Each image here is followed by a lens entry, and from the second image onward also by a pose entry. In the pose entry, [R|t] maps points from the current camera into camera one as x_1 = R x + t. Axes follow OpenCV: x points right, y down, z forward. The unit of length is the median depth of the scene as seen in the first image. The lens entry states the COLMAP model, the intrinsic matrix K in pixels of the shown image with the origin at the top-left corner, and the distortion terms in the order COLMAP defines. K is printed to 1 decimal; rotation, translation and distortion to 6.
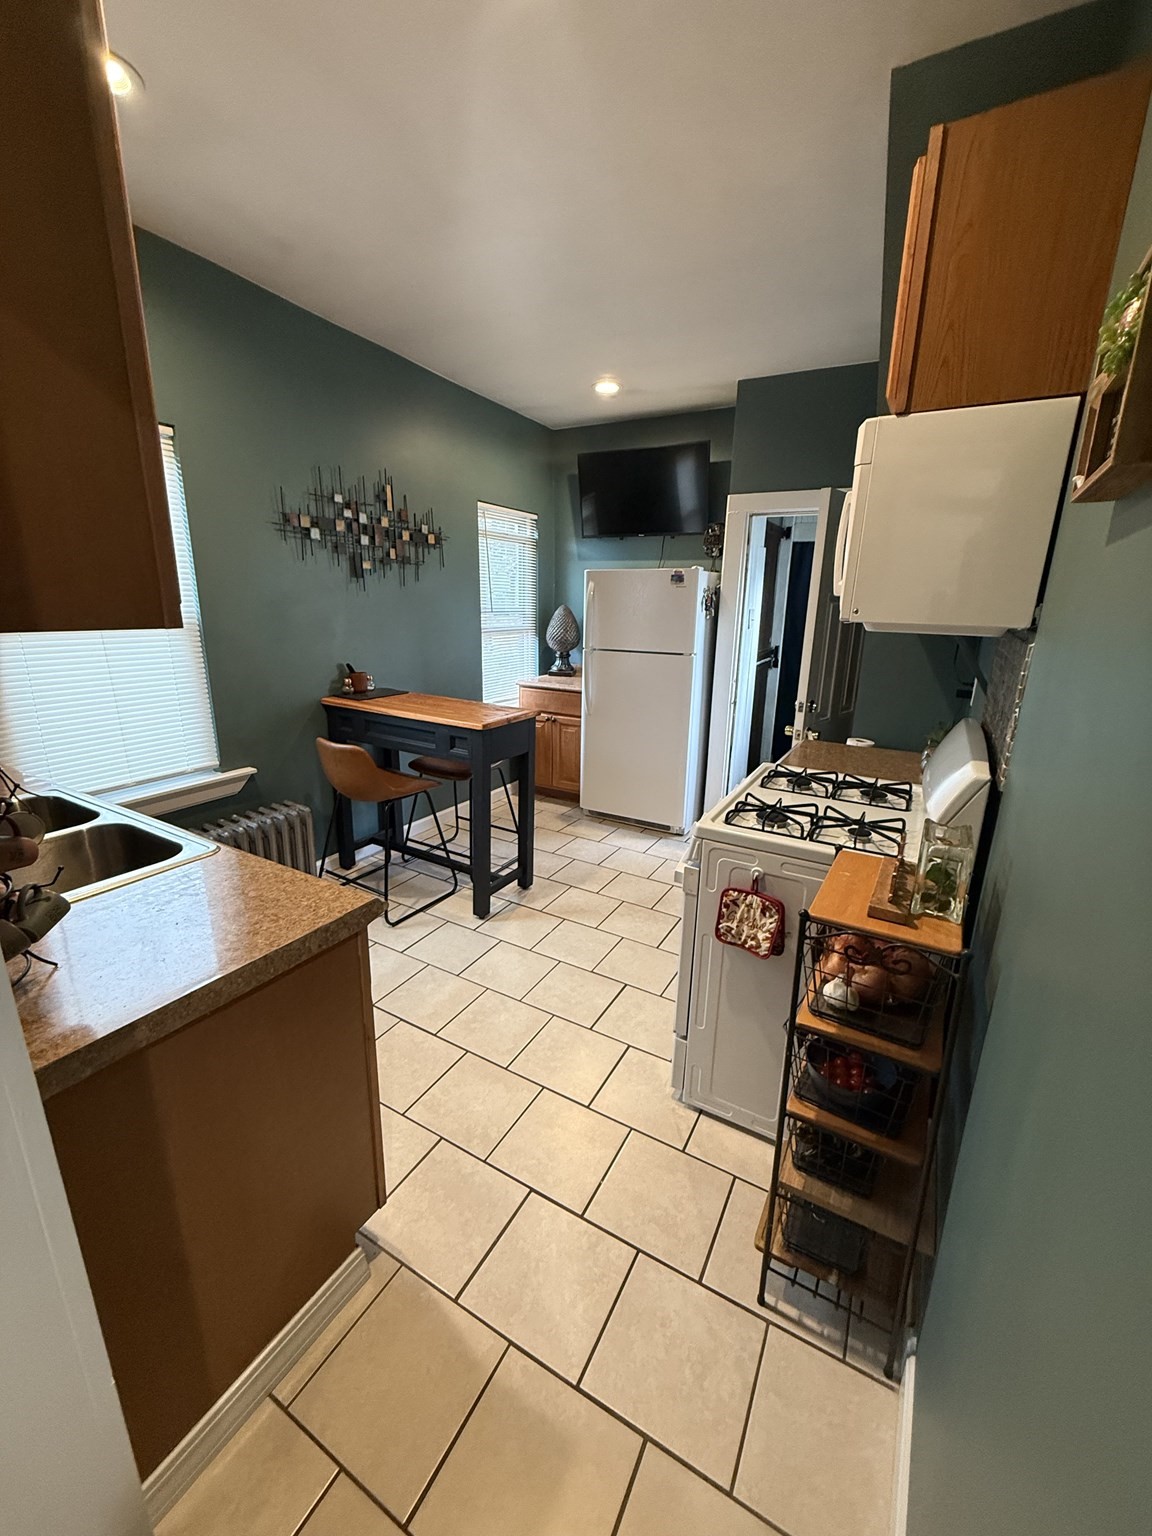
lens RADIAL K [[613.3, 0, 572.6], [0, 613.3, 763.9], [0, 0, 1]] dist [0.002497, -0.000622]
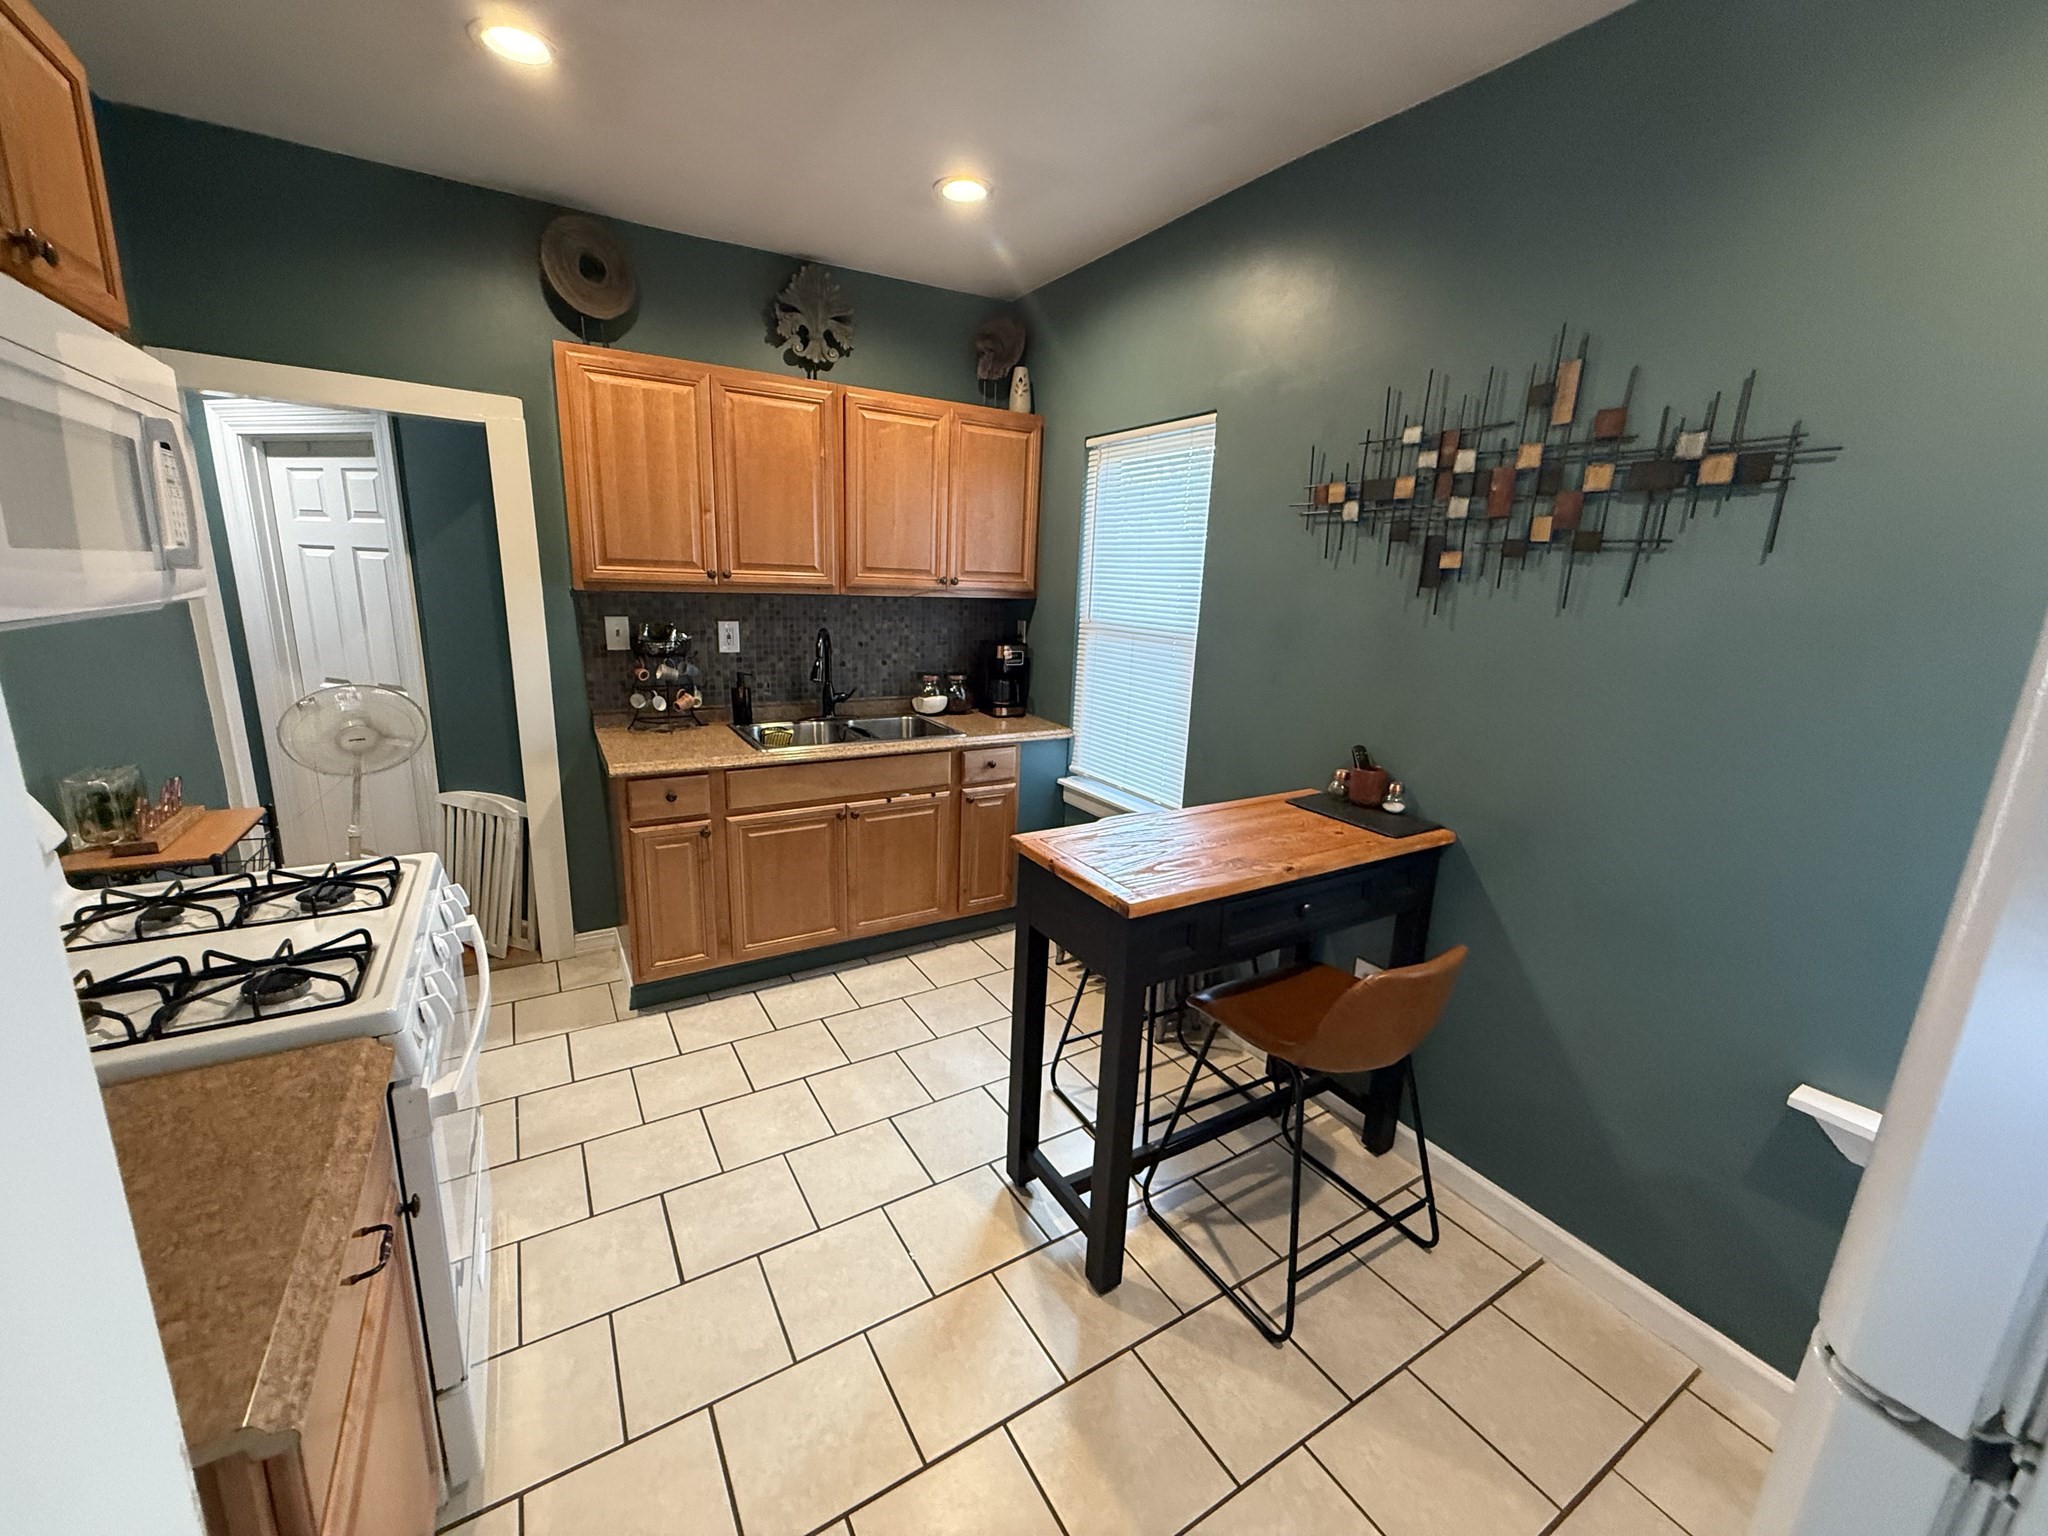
lens RADIAL K [[817.8, 0, 1016.5], [0, 817.8, 763.7], [0, 0, 1]] dist [0.002497, -0.000622]
pose [[-0.496953, 0.165595, -0.851831, 0.390995], [-0.272878, 0.902007, 0.334545, -0.311532], [0.823756, 0.398699, -0.403068, 1.070353]]
